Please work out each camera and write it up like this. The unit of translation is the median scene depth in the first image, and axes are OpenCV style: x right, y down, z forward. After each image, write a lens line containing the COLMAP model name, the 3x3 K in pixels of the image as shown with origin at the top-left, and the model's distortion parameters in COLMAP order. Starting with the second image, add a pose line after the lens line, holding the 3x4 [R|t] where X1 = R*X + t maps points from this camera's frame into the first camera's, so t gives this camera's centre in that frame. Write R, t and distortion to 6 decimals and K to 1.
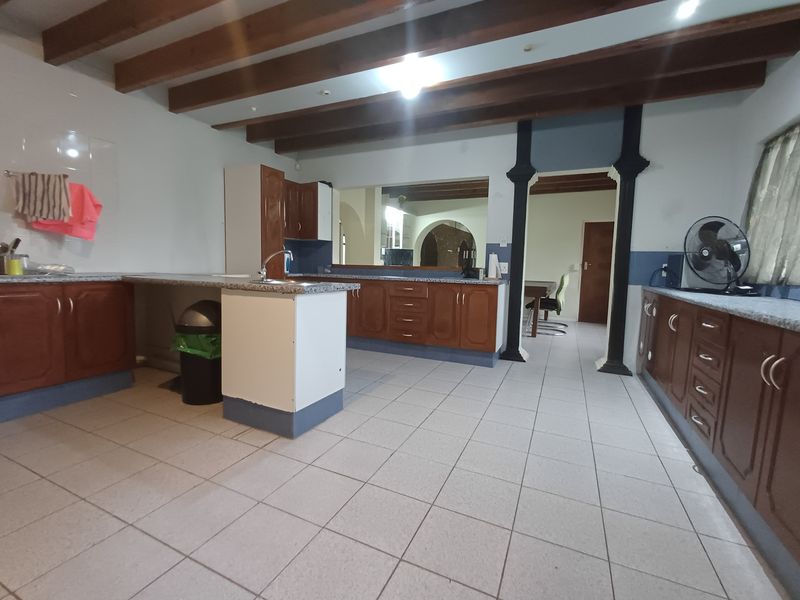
lens RADIAL K [[365.9, 0, 393.0], [0, 365.9, 298.4], [0, 0, 1]] dist [0.001611, 0.000254]
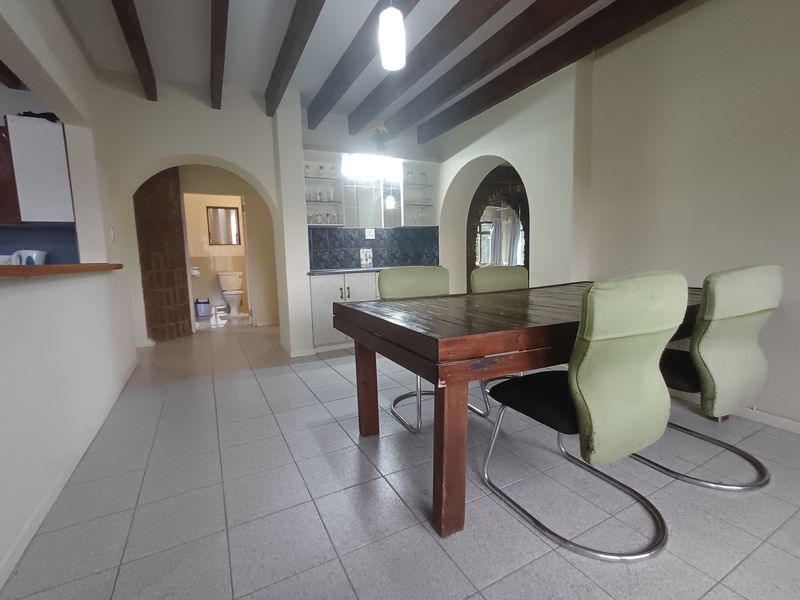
lens RADIAL K [[365.9, 0, 393.0], [0, 365.9, 298.4], [0, 0, 1]] dist [0.001611, 0.000254]
pose [[0.796350, 0.018136, -0.604564, 0.536476], [-0.007341, 0.999767, 0.020321, -0.056571], [0.604792, -0.011744, 0.796297, 0.836636]]
